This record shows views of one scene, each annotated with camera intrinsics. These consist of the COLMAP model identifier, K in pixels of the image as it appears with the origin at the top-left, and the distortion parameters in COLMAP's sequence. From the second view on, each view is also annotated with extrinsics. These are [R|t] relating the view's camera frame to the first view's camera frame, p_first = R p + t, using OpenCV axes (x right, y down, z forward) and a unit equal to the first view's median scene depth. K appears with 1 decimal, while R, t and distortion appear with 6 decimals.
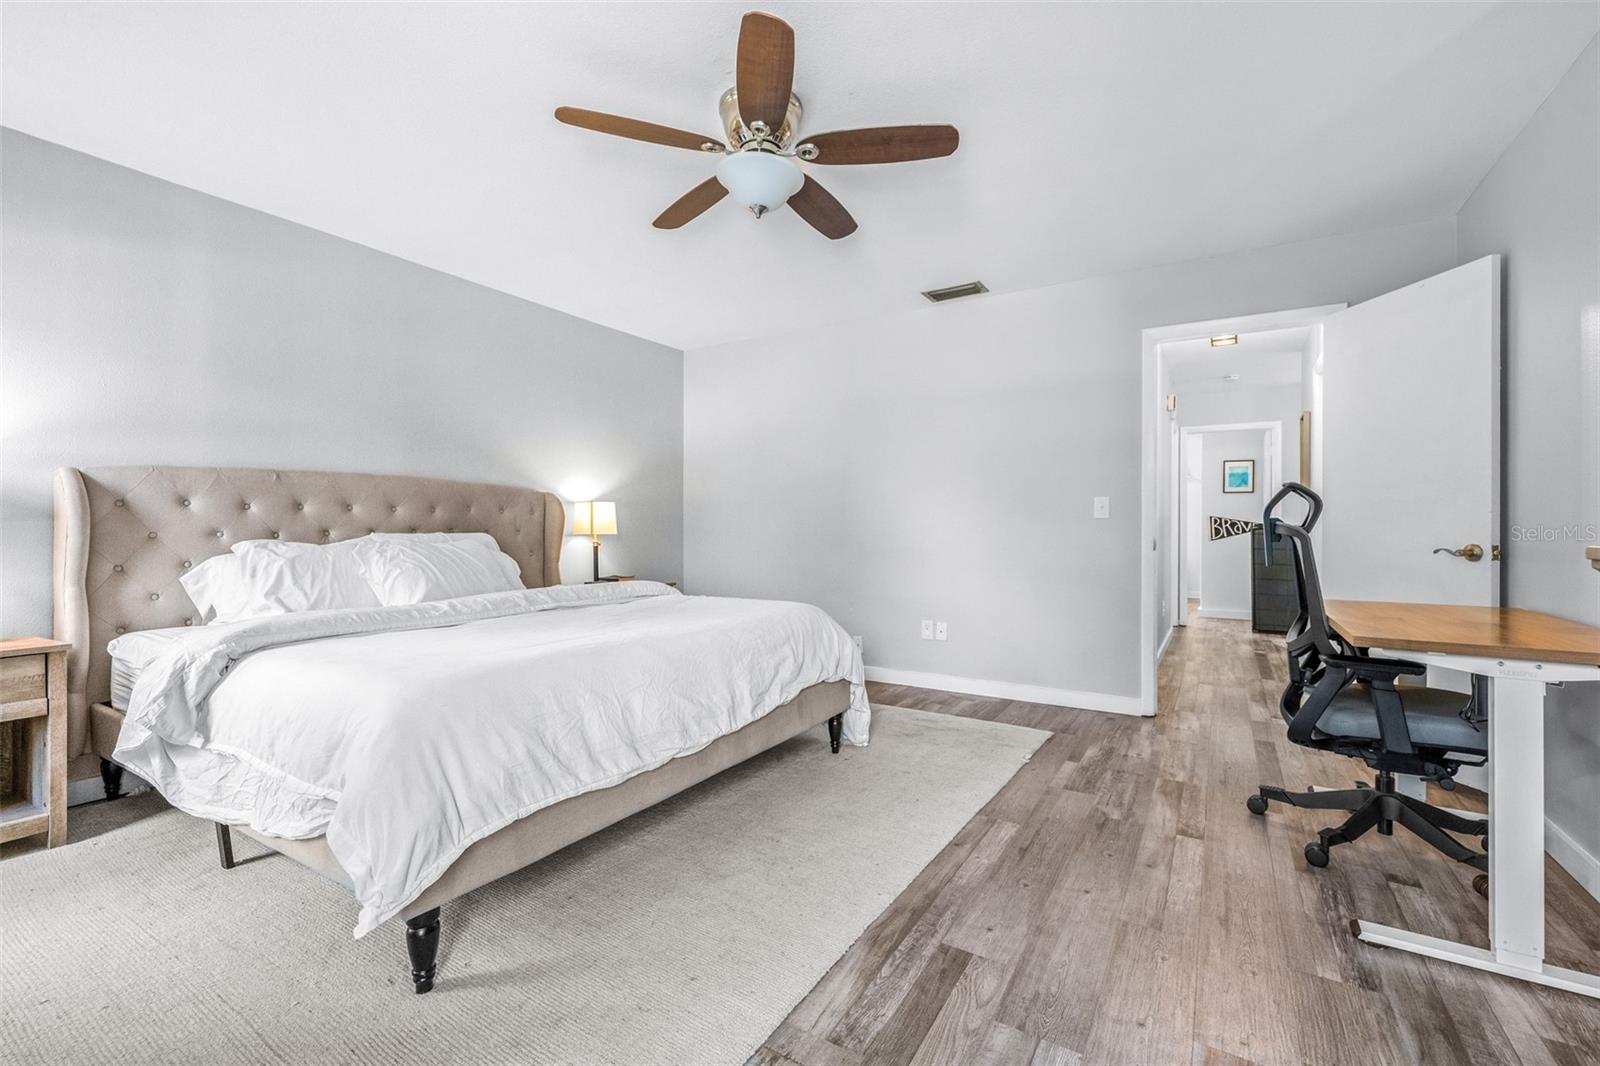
lens RADIAL K [[688.7, 0, 805.1], [0, 688.7, 525.3], [0, 0, 1]] dist [0.002220, -0.001144]
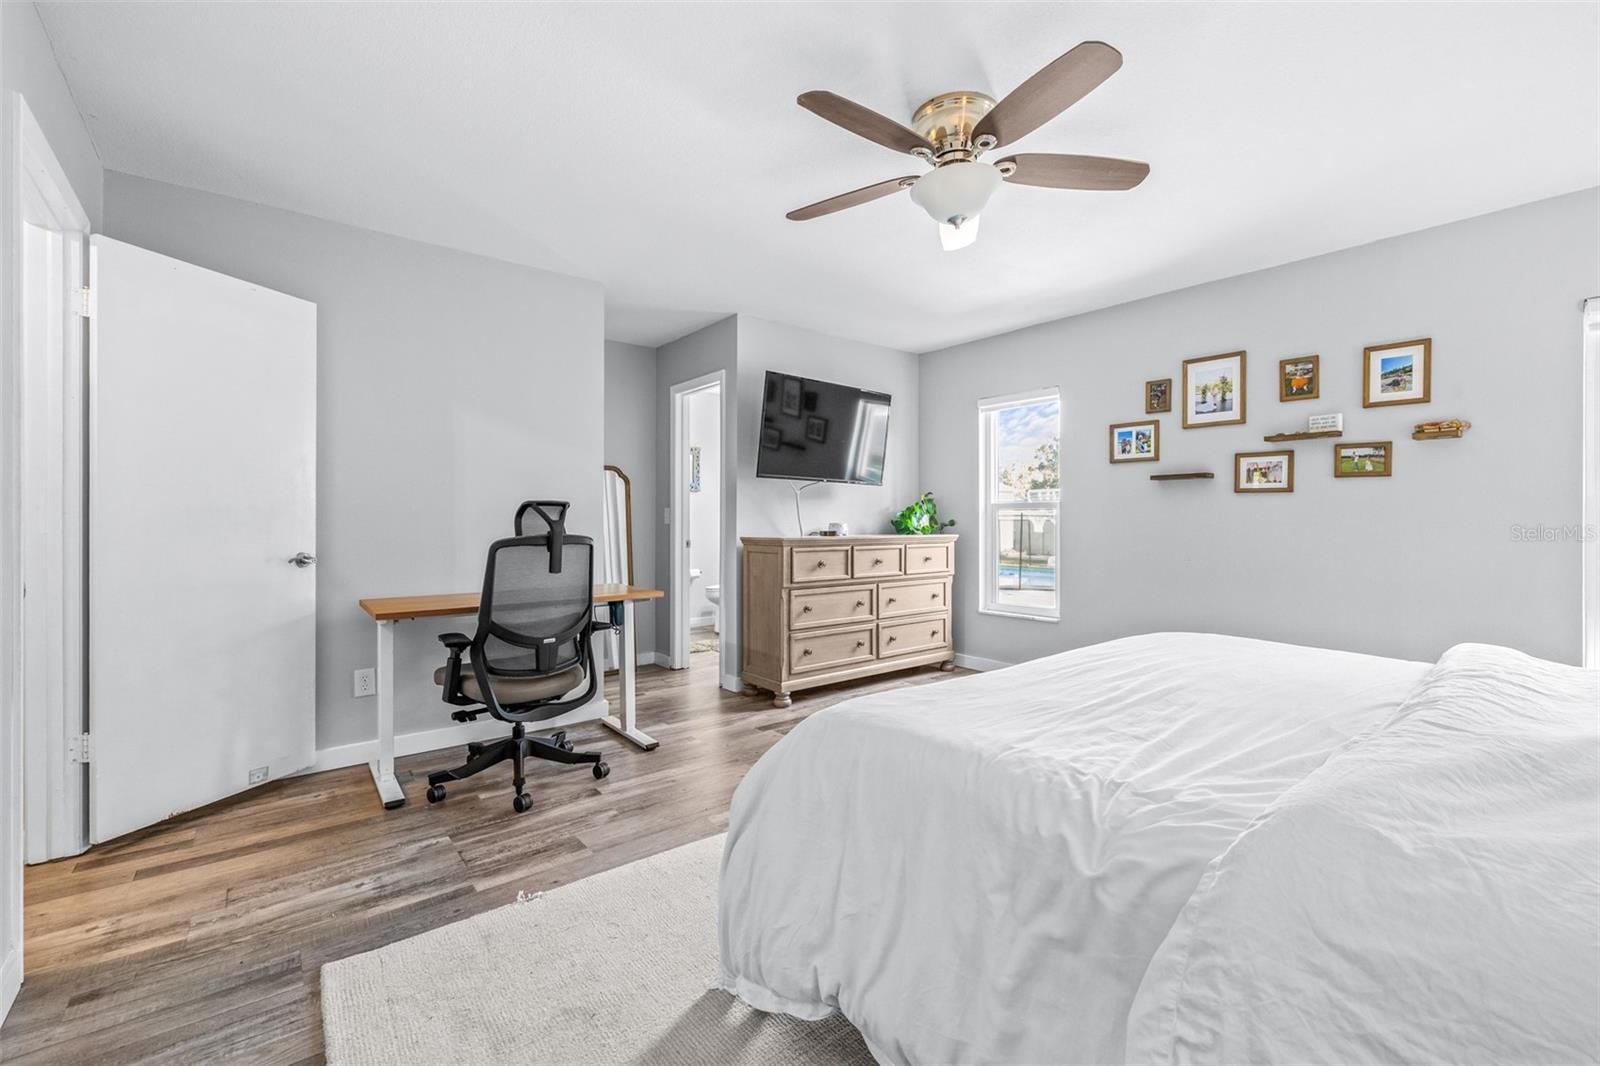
lens RADIAL K [[688.7, 0, 796.5], [0, 688.7, 520.3], [0, 0, 1]] dist [0.002220, -0.001144]
pose [[-0.939852, -0.002076, 0.341576, -0.180657], [-0.004813, 0.999963, -0.007164, -0.021838], [-0.341549, -0.008377, -0.939827, 1.924172]]
